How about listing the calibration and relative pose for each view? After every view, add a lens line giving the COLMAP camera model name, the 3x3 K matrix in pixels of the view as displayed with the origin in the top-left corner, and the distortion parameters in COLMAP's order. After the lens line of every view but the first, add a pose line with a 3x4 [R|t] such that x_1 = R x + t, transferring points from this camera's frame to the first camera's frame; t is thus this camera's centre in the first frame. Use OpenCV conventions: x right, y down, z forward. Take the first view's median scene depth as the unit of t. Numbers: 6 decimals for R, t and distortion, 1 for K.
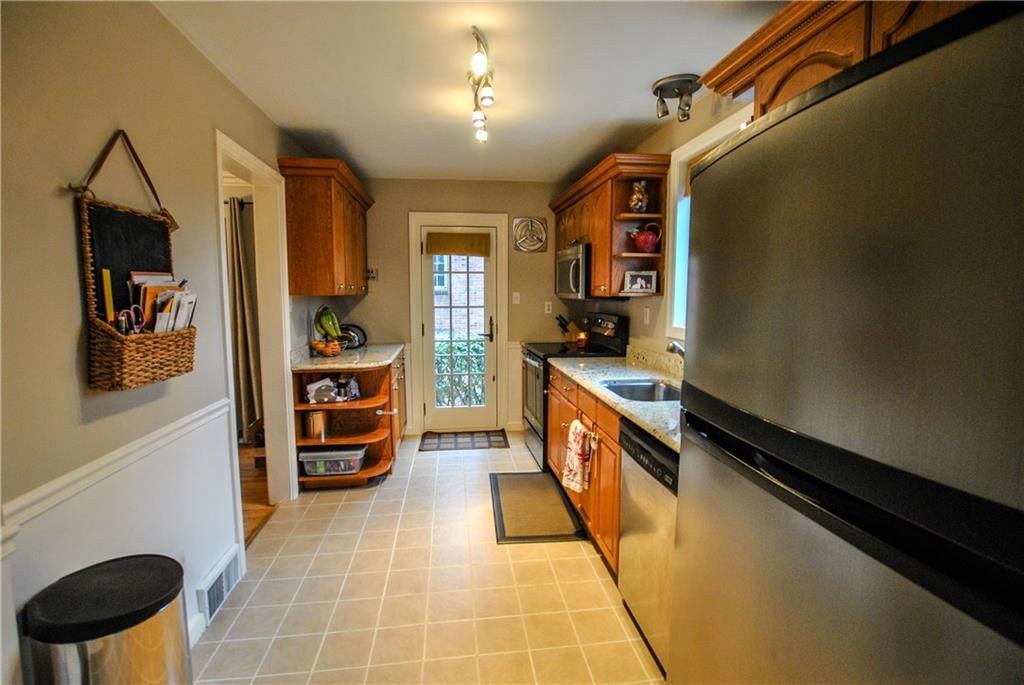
lens RADIAL K [[452.6, 0, 516.3], [0, 452.6, 337.7], [0, 0, 1]] dist [-0.028966, 0.001526]
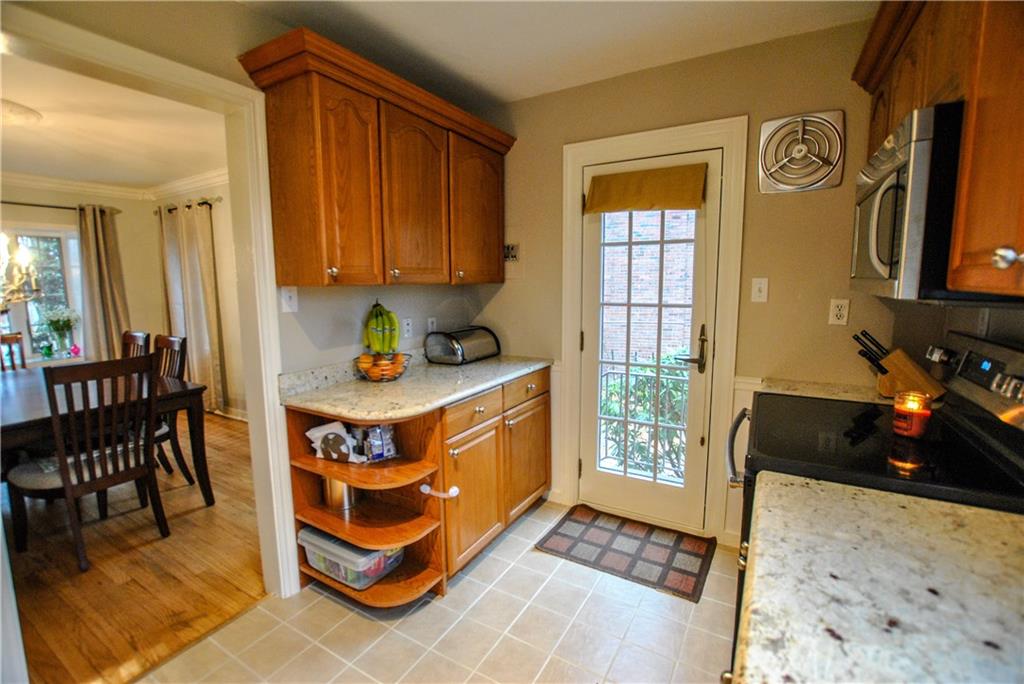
lens RADIAL K [[452.6, 0, 511.6], [0, 452.6, 340.5], [0, 0, 1]] dist [-0.028966, 0.001526]
pose [[0.785883, 0.075415, -0.613759, 0.094976], [-0.053353, 0.997104, 0.054203, -0.047390], [0.616069, -0.009852, 0.787631, 0.477827]]
